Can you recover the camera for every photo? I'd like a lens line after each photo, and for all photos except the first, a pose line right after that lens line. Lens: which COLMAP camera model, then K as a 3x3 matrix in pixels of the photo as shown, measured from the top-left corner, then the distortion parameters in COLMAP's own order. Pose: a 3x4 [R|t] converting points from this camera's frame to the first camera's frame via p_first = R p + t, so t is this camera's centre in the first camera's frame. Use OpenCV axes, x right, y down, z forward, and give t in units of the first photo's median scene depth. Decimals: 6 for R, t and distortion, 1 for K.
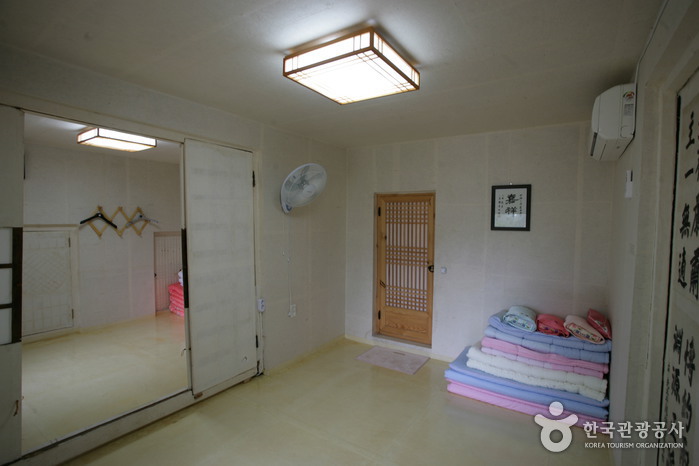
lens RADIAL K [[346.2, 0, 349.5], [0, 346.2, 233.0], [0, 0, 1]] dist [-0.071569, 0.032902]
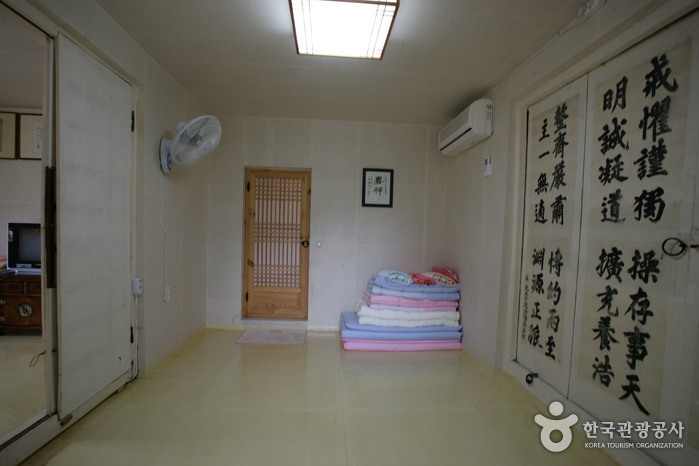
lens RADIAL K [[346.2, 0, 349.5], [0, 346.2, 233.0], [0, 0, 1]] dist [-0.071569, 0.032902]
pose [[0.793377, 0.007728, 0.608682, -0.300421], [0.002396, 0.999872, -0.015818, 0.091014], [-0.608727, 0.014008, 0.793256, 0.096168]]
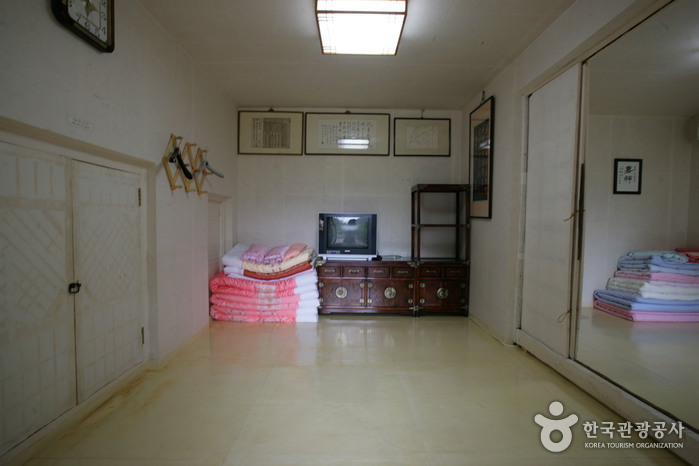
lens RADIAL K [[371.2, 0, 349.5], [0, 371.2, 233.0], [0, 0, 1]] dist [-0.044638, 0.001586]
pose [[0.825789, -0.017625, 0.563704, -1.046204], [0.018116, 0.999825, 0.004722, 0.102074], [-0.563688, 0.006313, 0.825963, 0.415365]]
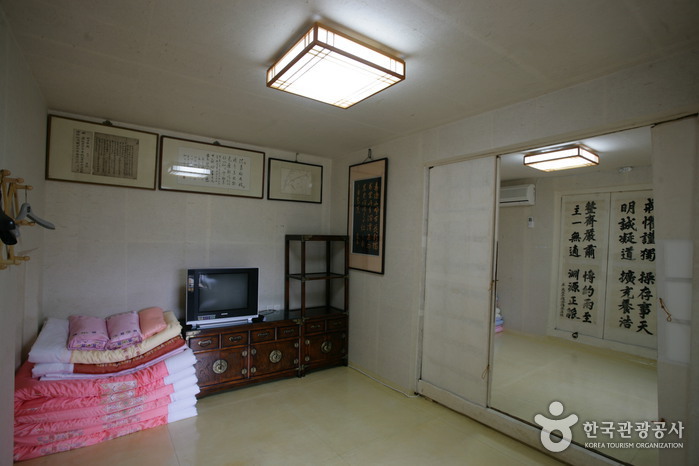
lens RADIAL K [[346.2, 0, 349.5], [0, 346.2, 233.0], [0, 0, 1]] dist [-0.071569, 0.032902]
pose [[0.334646, 0.012488, 0.942261, -1.118465], [0.017018, 0.999669, -0.019292, -0.017346], [-0.942190, 0.022491, 0.334322, 0.763610]]
